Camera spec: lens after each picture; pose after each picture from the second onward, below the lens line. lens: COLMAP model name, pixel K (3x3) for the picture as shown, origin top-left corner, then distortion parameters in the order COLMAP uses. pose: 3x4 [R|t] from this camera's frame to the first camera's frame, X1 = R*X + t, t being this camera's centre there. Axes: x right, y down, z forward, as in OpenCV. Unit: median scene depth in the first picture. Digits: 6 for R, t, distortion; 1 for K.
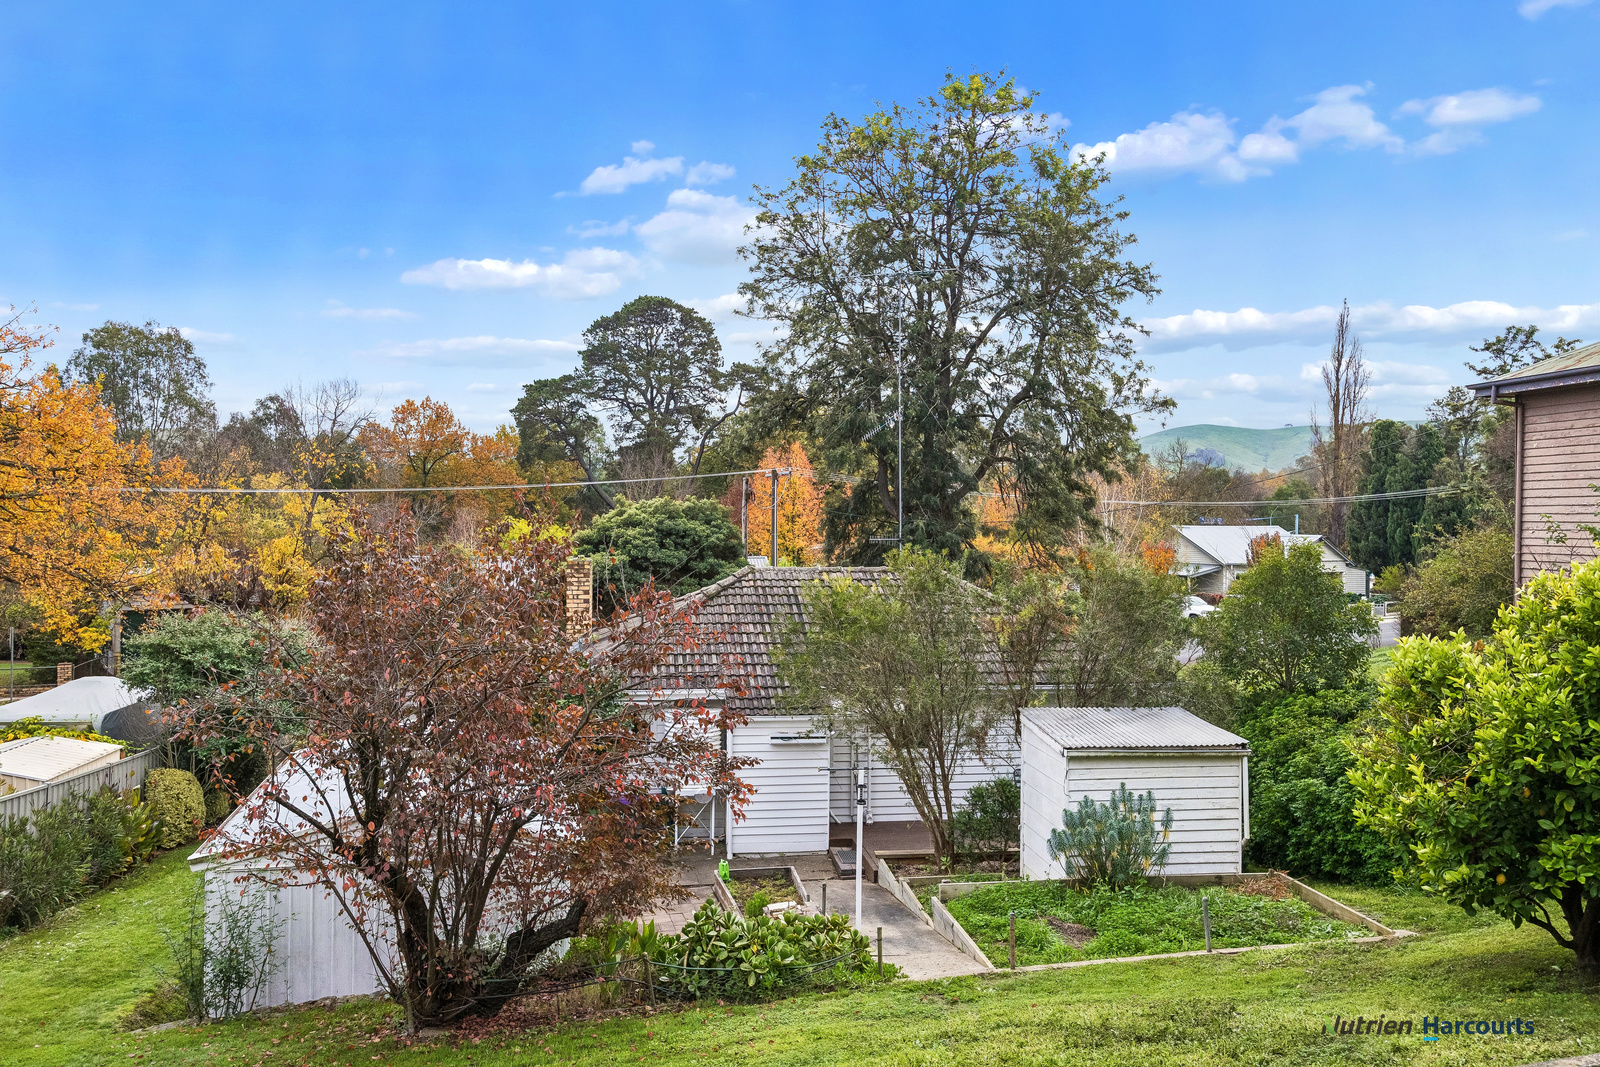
lens RADIAL K [[1285.3, 0, 799.8], [0, 1285.3, 530.4], [0, 0, 1]] dist [-0.007843, -0.007729]
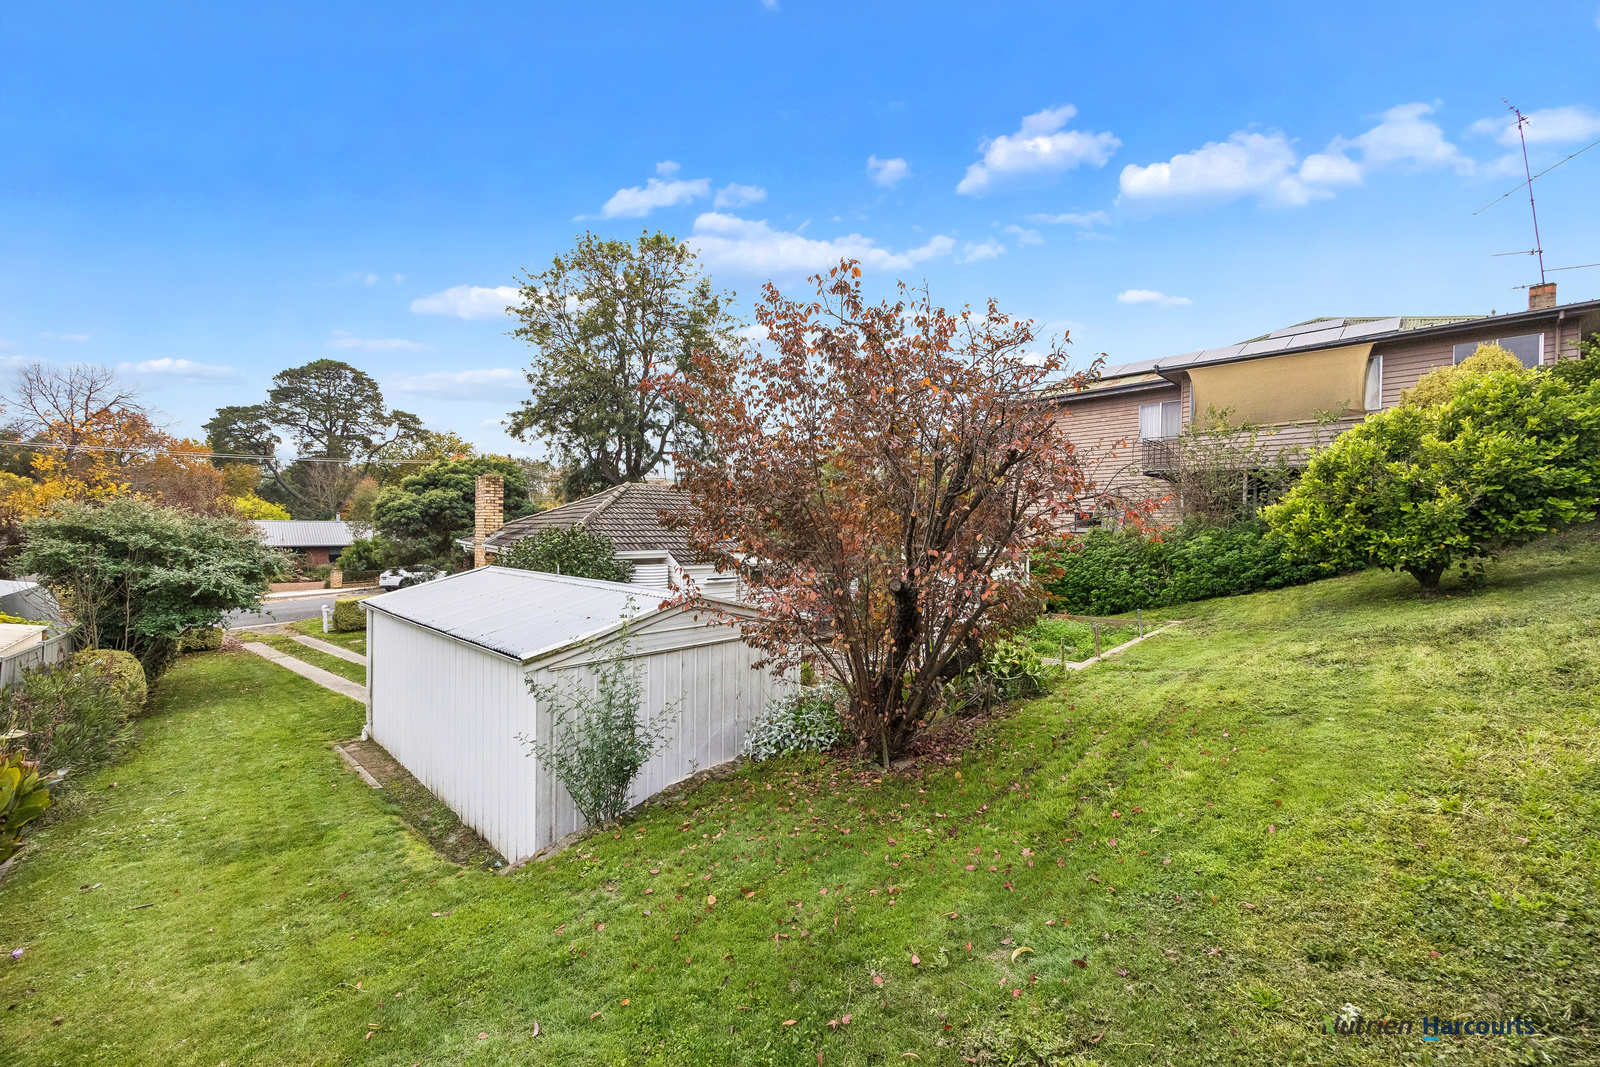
lens RADIAL K [[610.7, 0, 796.0], [0, 610.7, 541.7], [0, 0, 1]] dist [-0.005643, 0.000262]
pose [[0.815327, -0.008195, 0.578942, -0.083294], [0.000129, 0.999902, 0.013972, 0.024712], [-0.579000, -0.011317, 0.815249, 0.079669]]
